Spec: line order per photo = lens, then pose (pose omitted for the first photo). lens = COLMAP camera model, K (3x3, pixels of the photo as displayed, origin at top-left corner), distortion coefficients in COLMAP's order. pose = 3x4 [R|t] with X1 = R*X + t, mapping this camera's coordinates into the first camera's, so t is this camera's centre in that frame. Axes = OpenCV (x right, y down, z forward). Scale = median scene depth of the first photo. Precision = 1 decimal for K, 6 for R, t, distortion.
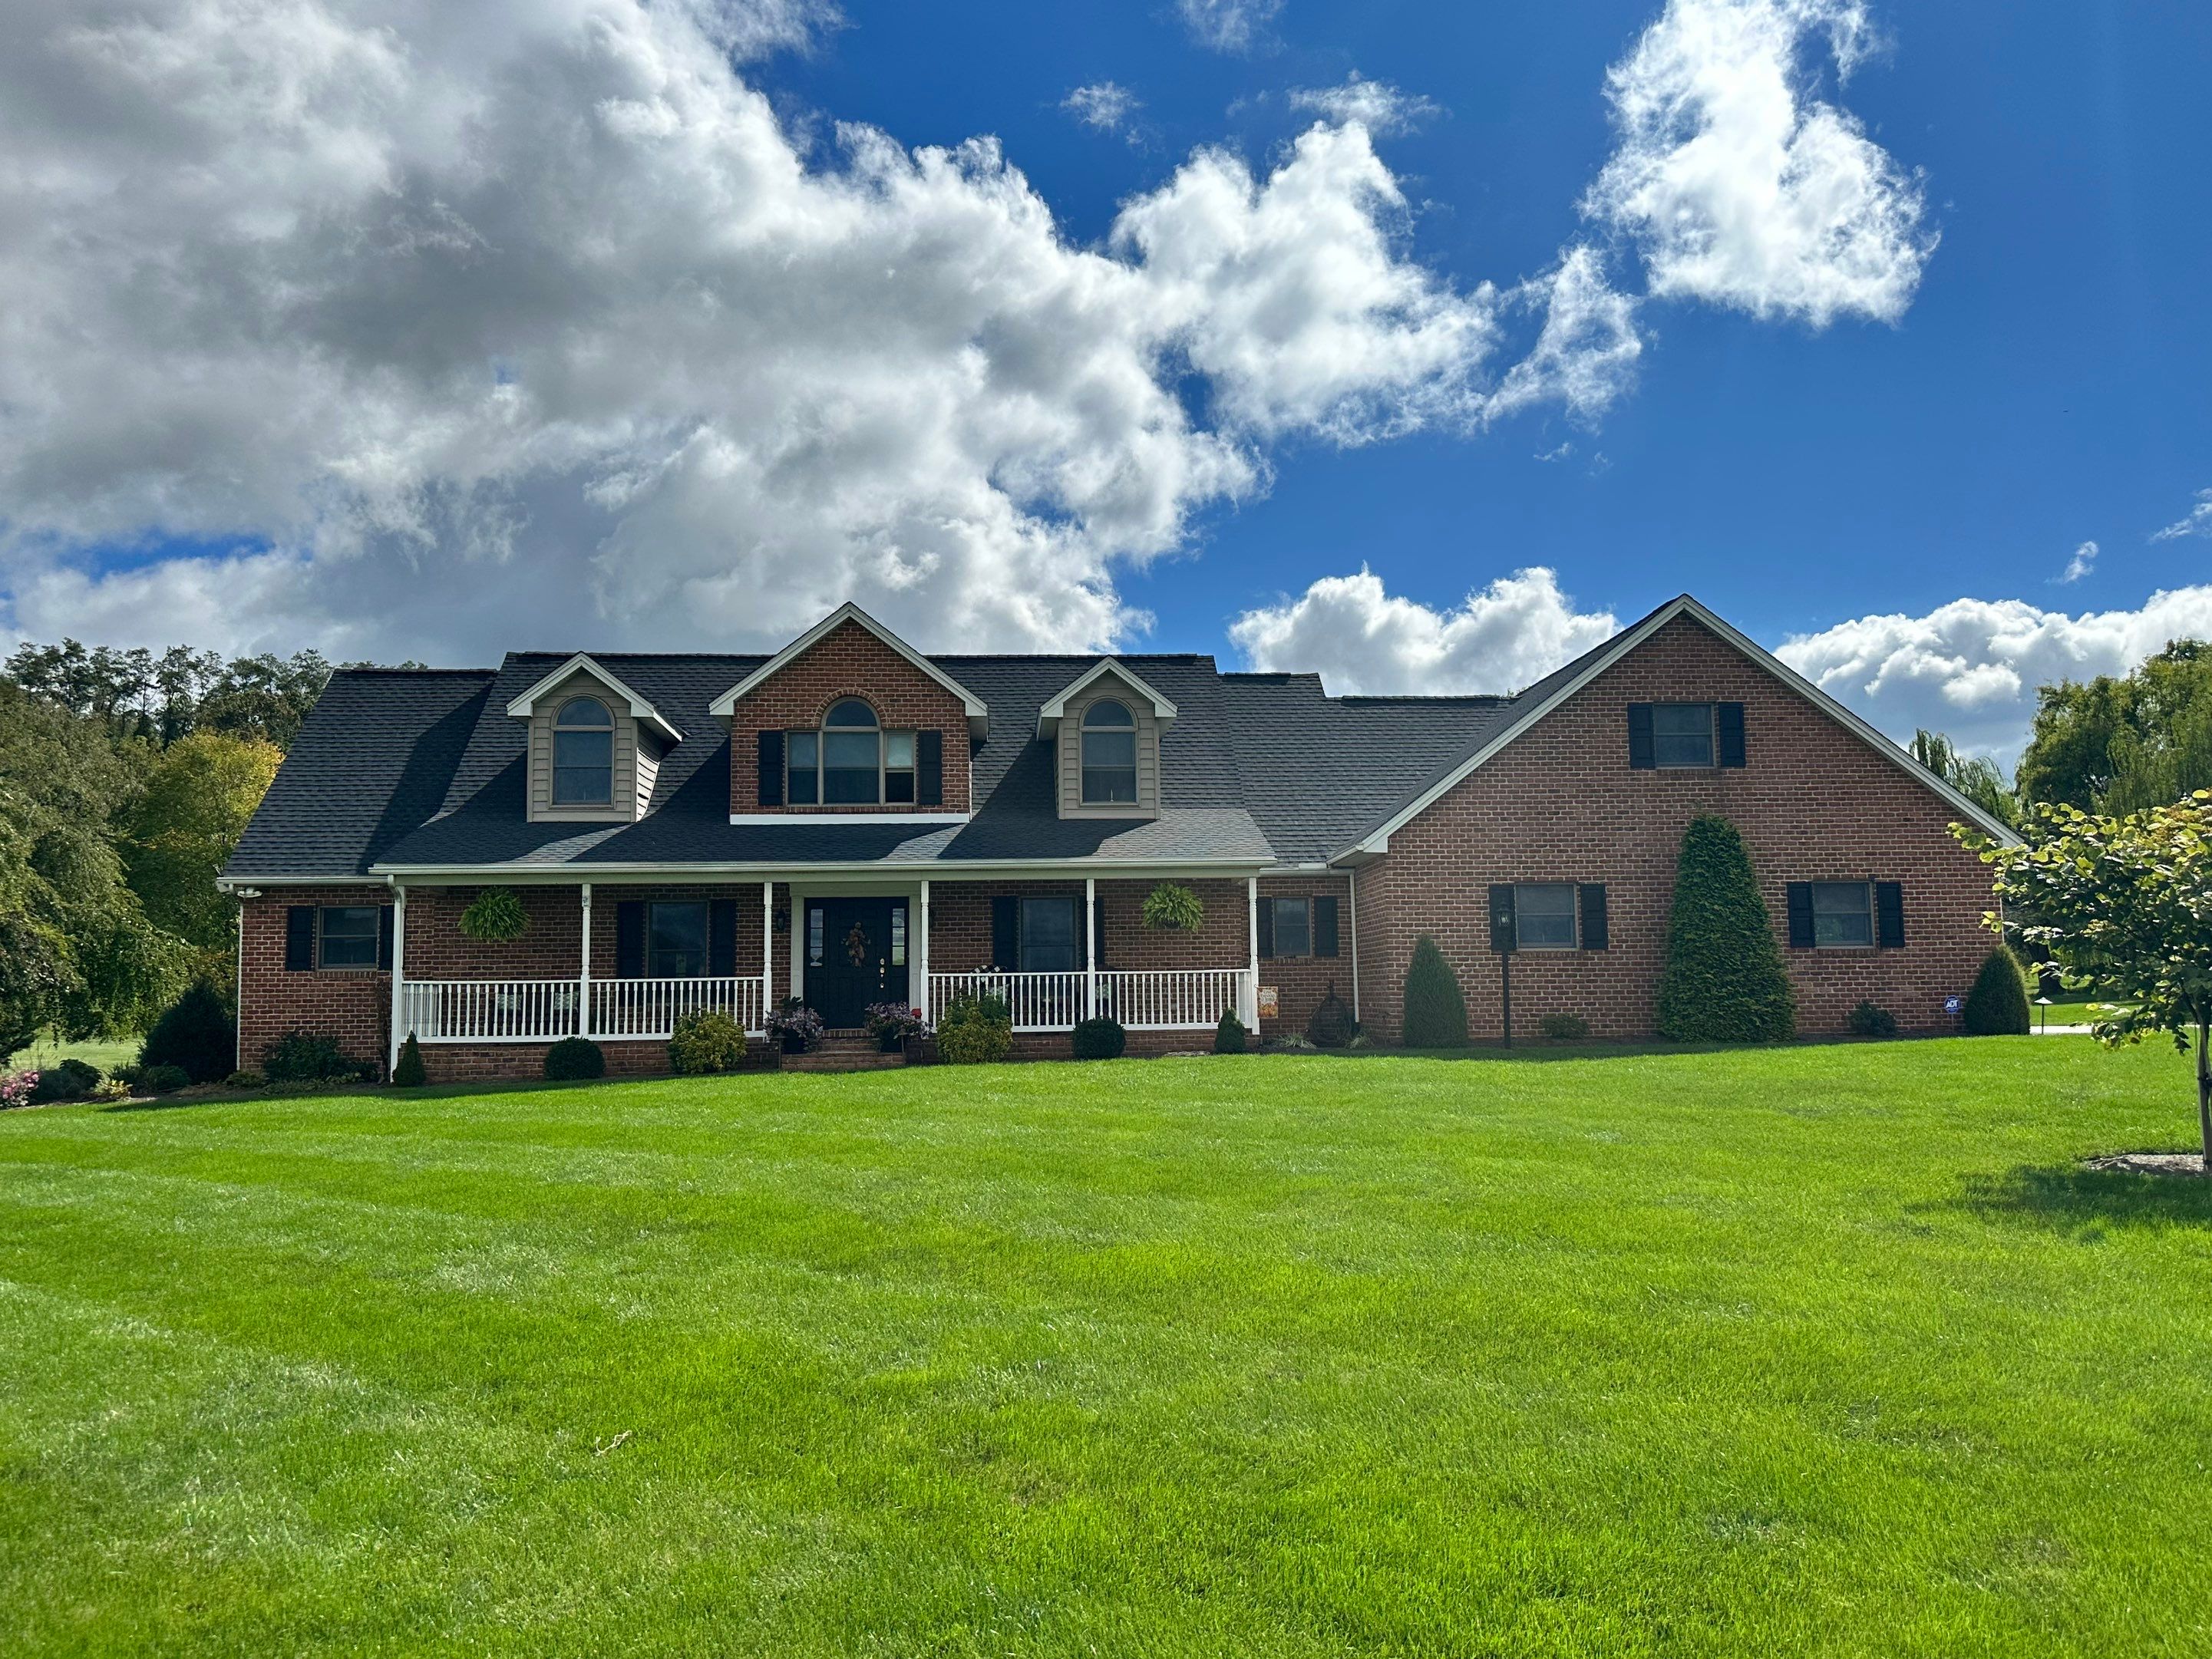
lens RADIAL K [[1669.9, 0, 1113.3], [0, 1669.9, 838.0], [0, 0, 1]] dist [0.094434, -0.080416]
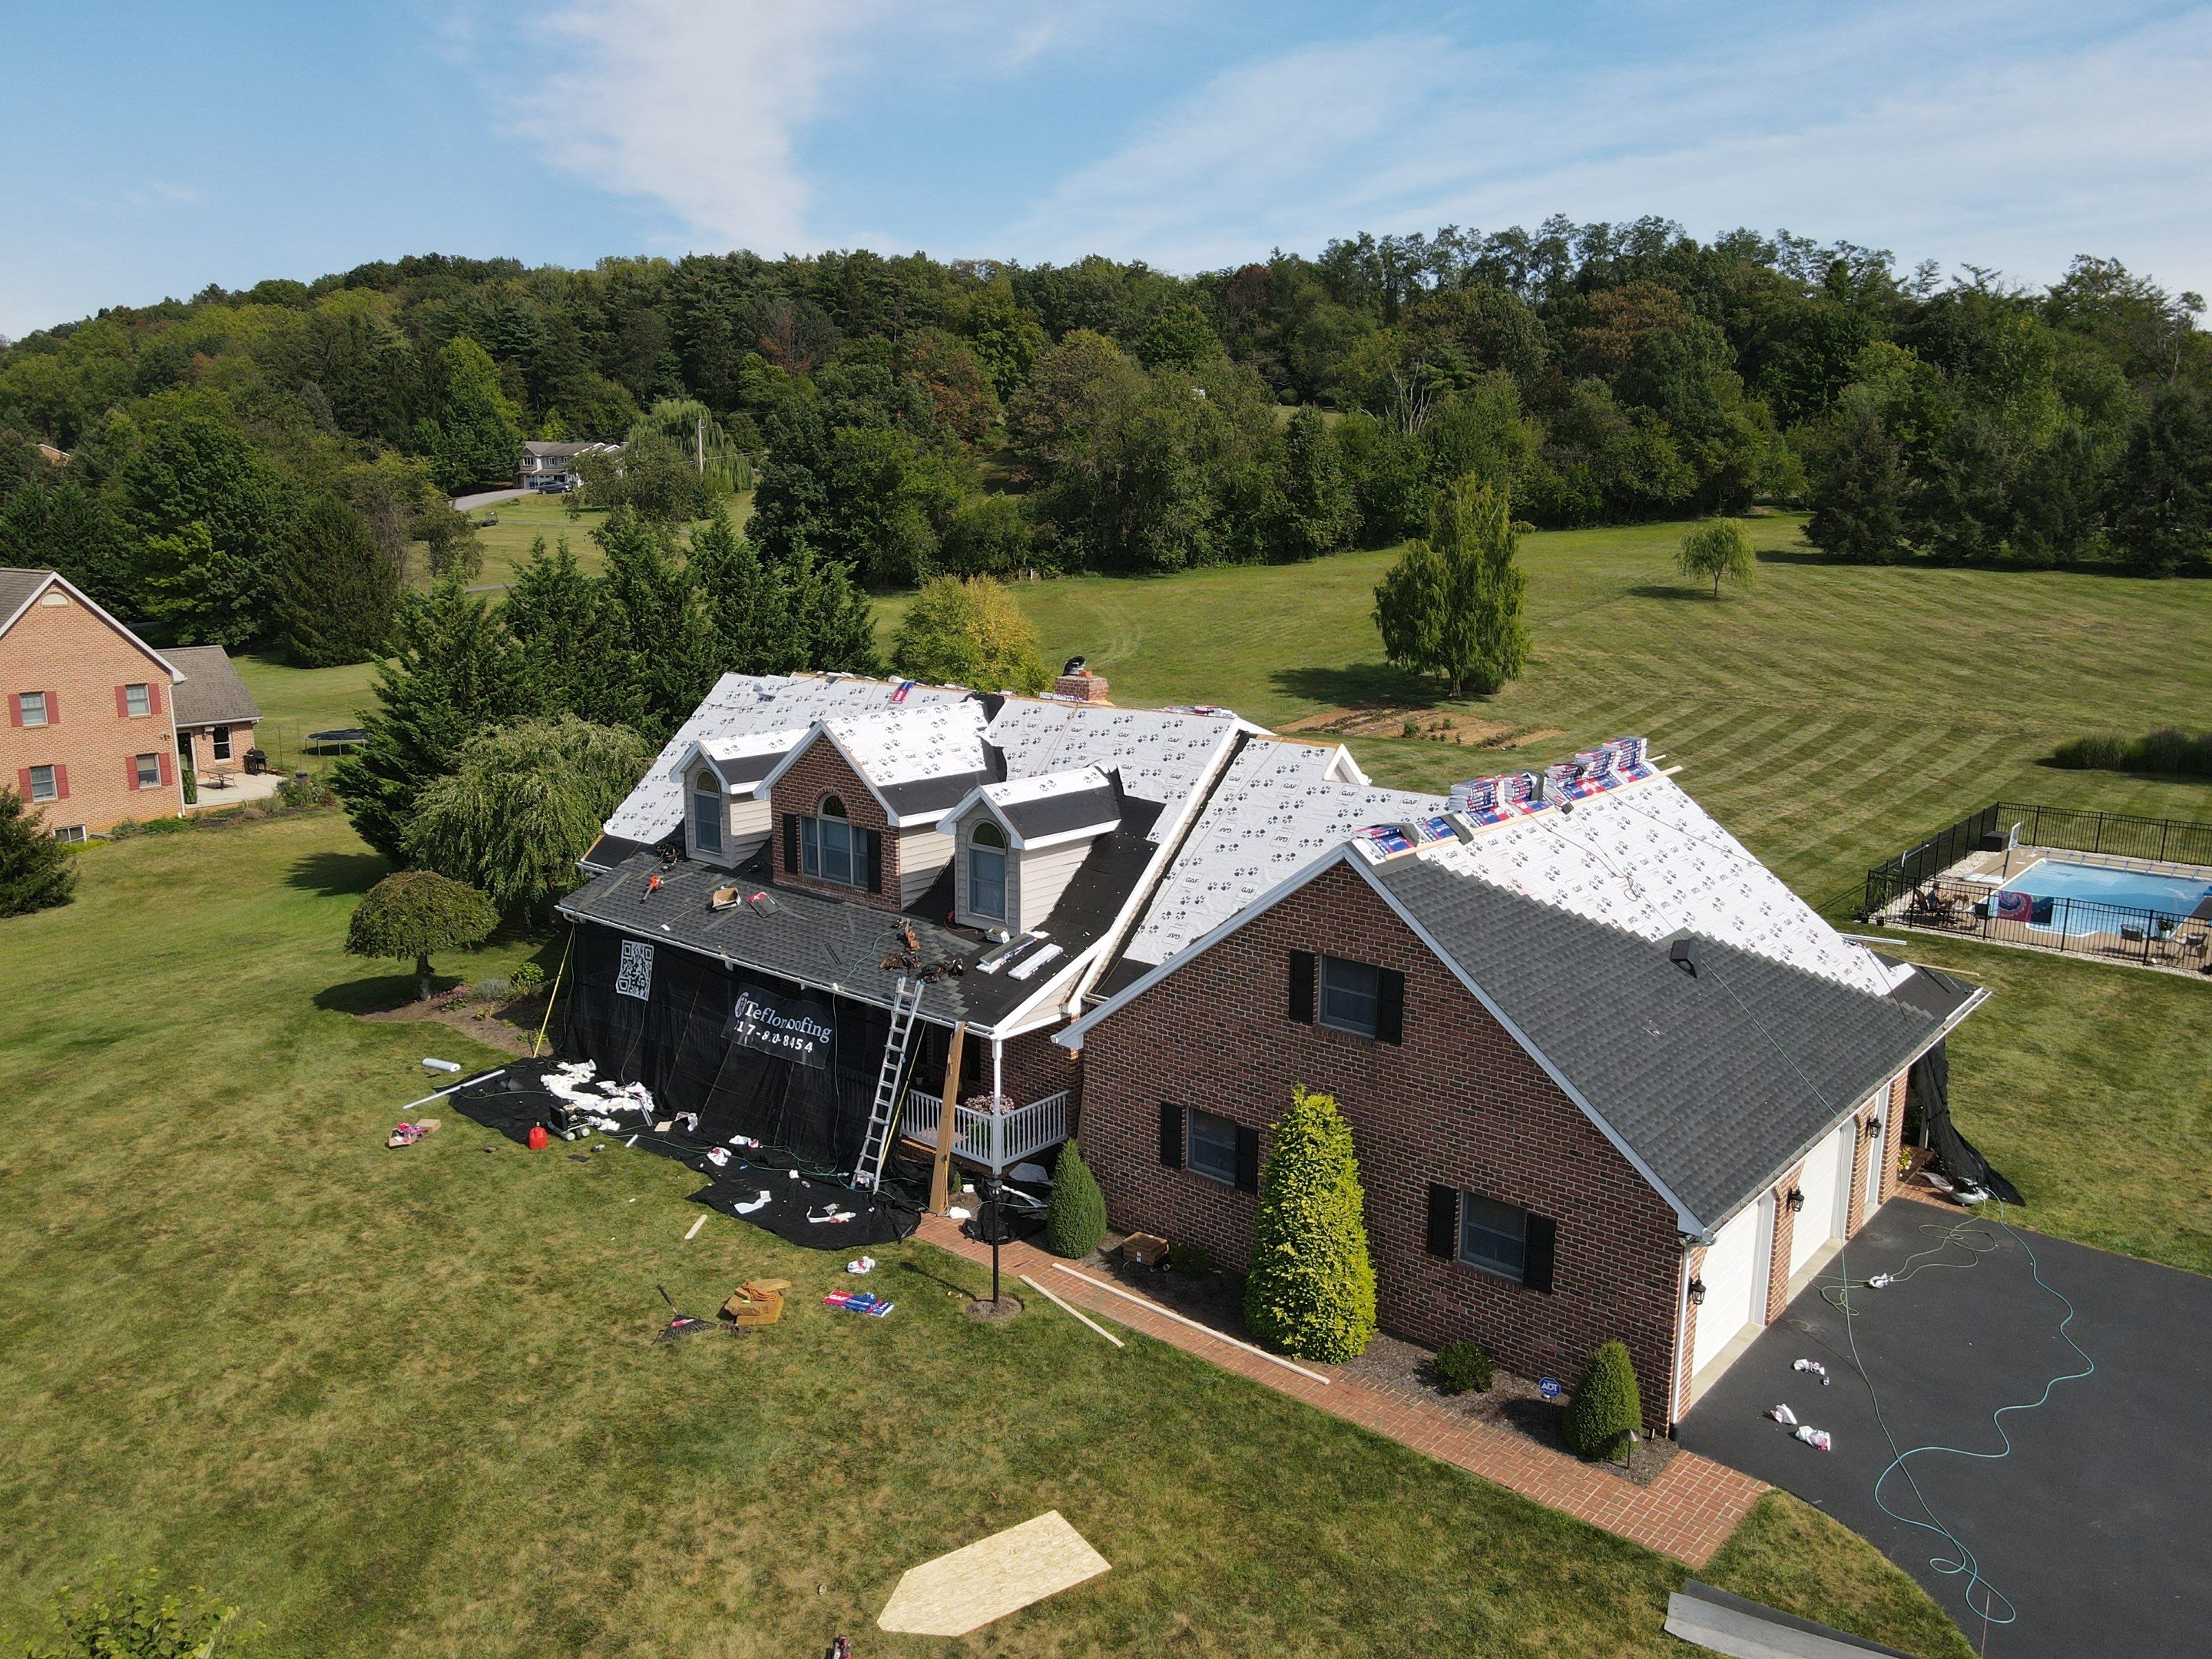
lens RADIAL K [[1622.5, 0, 1102.6], [0, 1622.5, 832.7], [0, 0, 1]] dist [0.005440, 0.020619]
pose [[0.707155, 0.157358, -0.689326, 0.823004], [0.057768, 0.958803, 0.278137, -0.386753], [0.704695, -0.236507, 0.668932, 0.364102]]
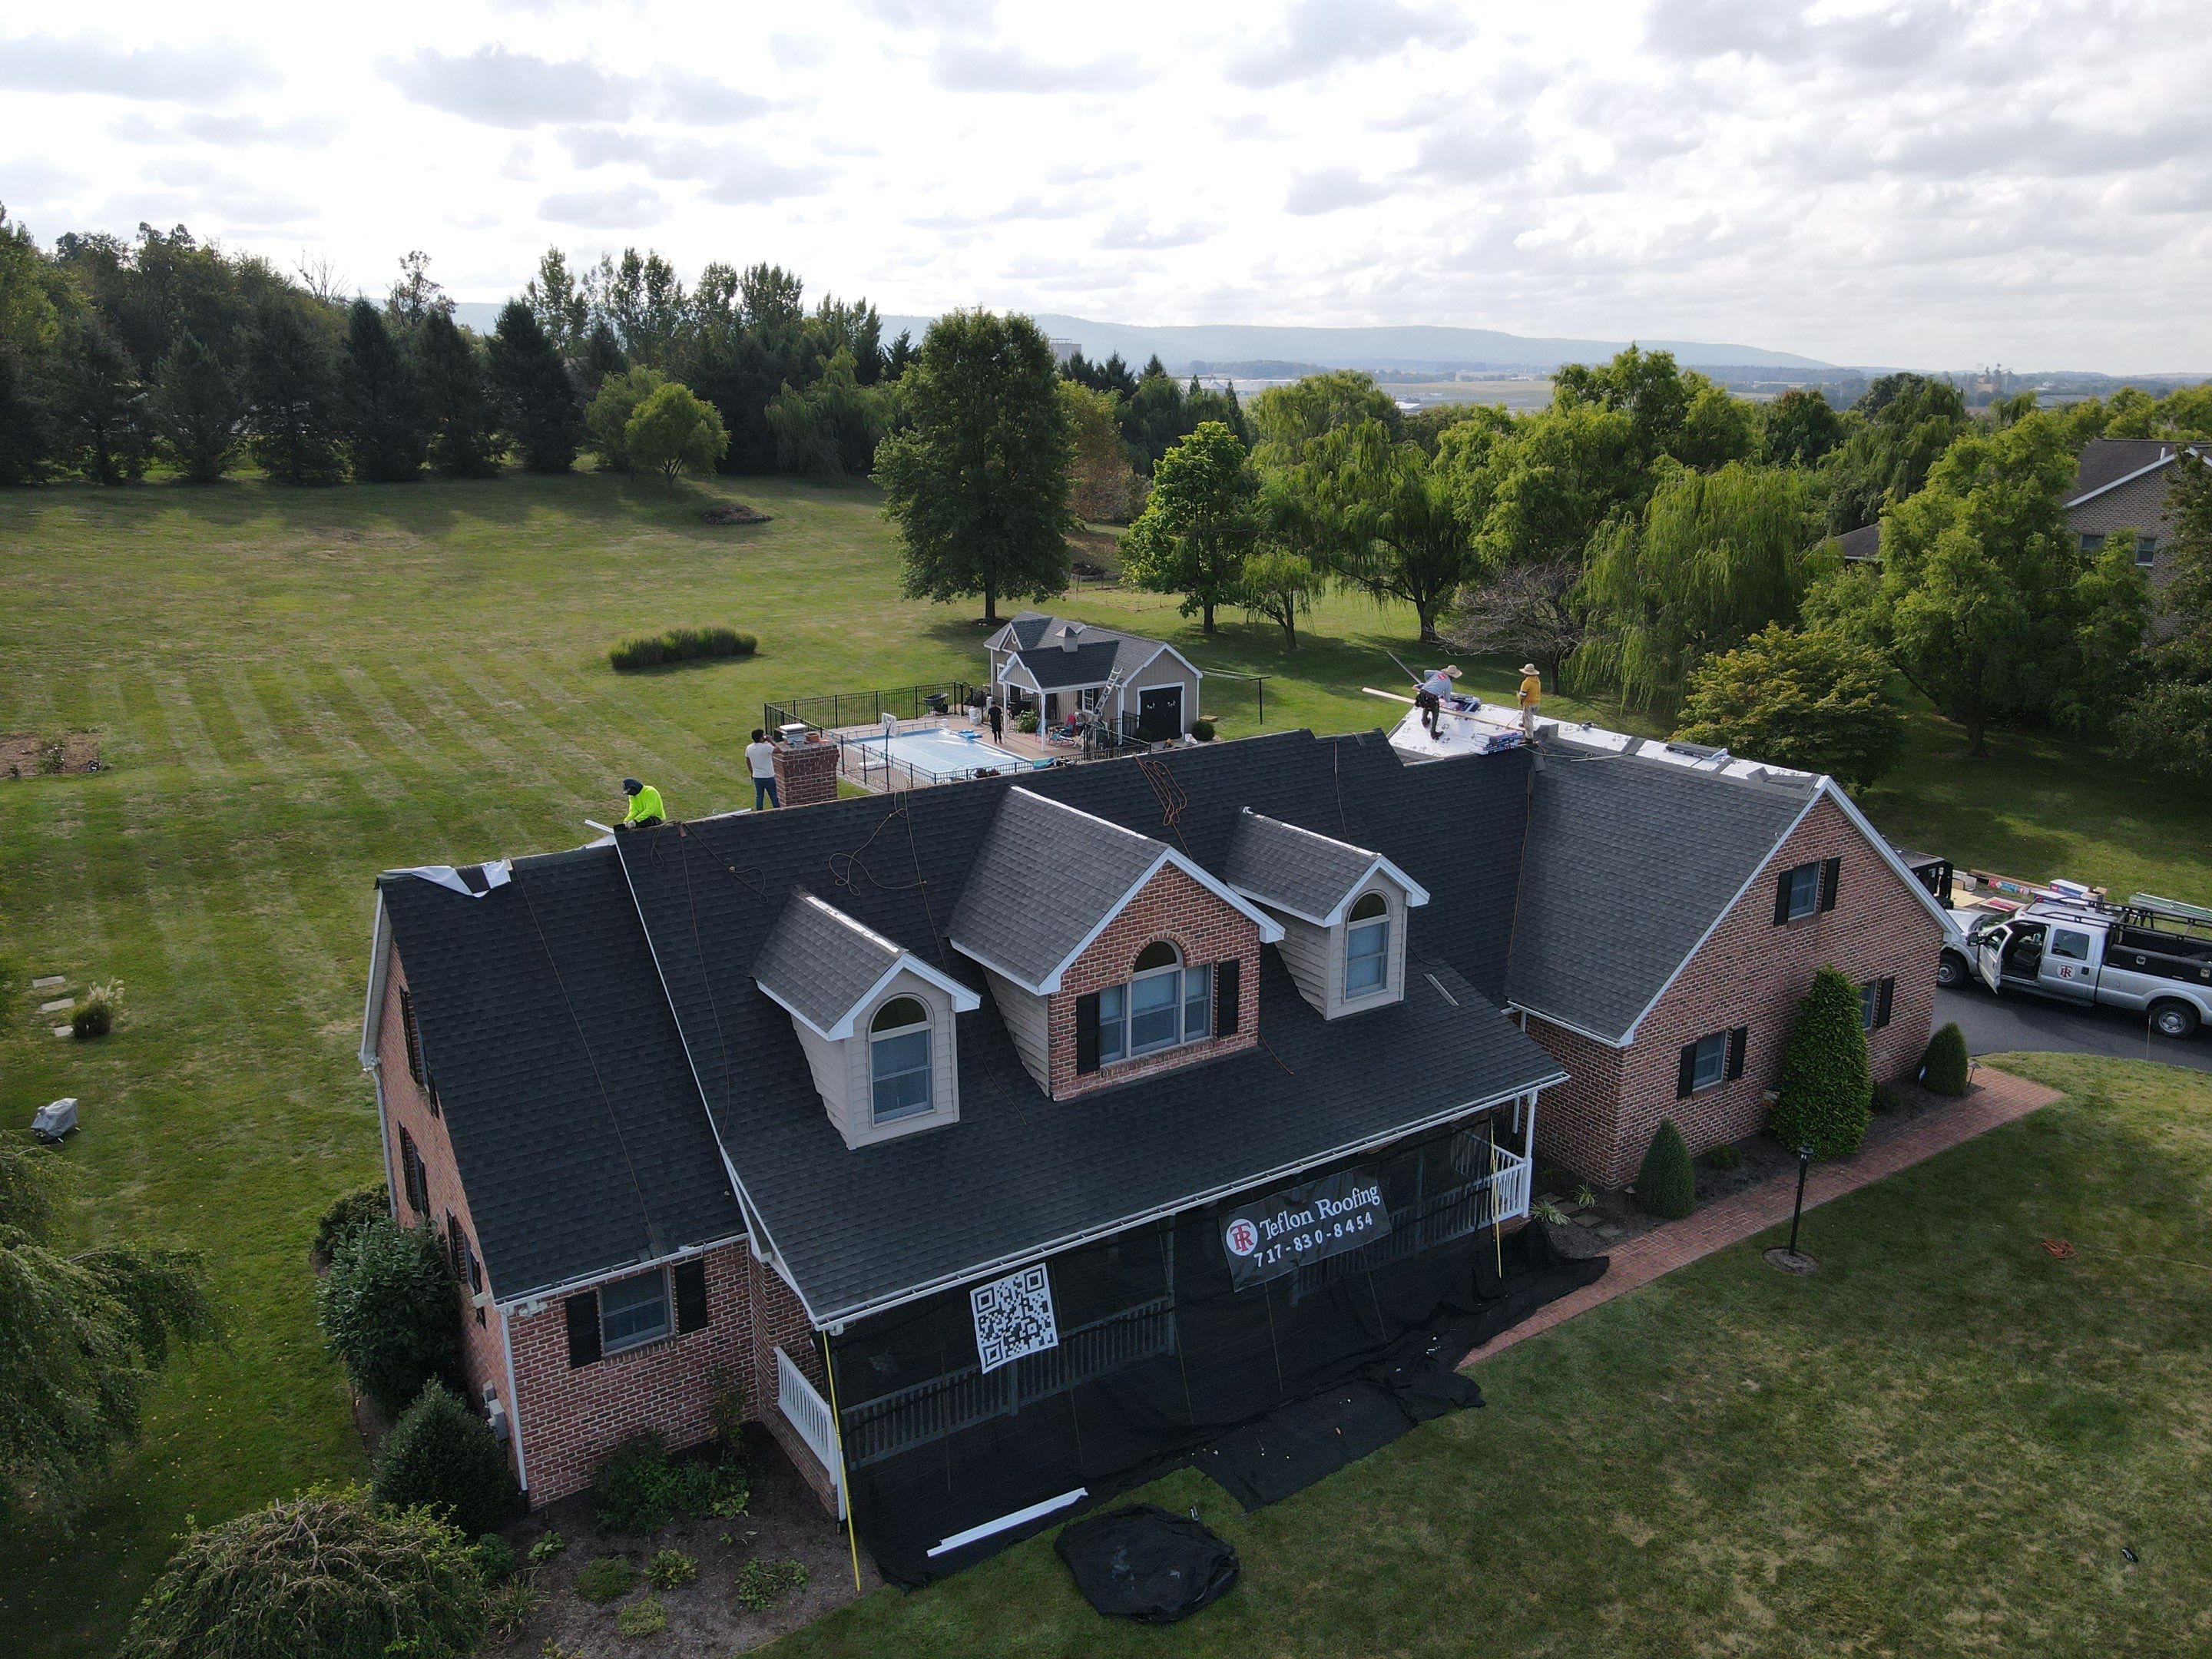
lens RADIAL K [[1622.5, 0, 1100.3], [0, 1622.5, 821.2], [0, 0, 1]] dist [0.005440, 0.020619]
pose [[0.873187, -0.112739, 0.474167, -0.618868], [-0.061905, 0.939345, 0.337340, -0.457336], [-0.483438, -0.323914, 0.813245, 0.335973]]
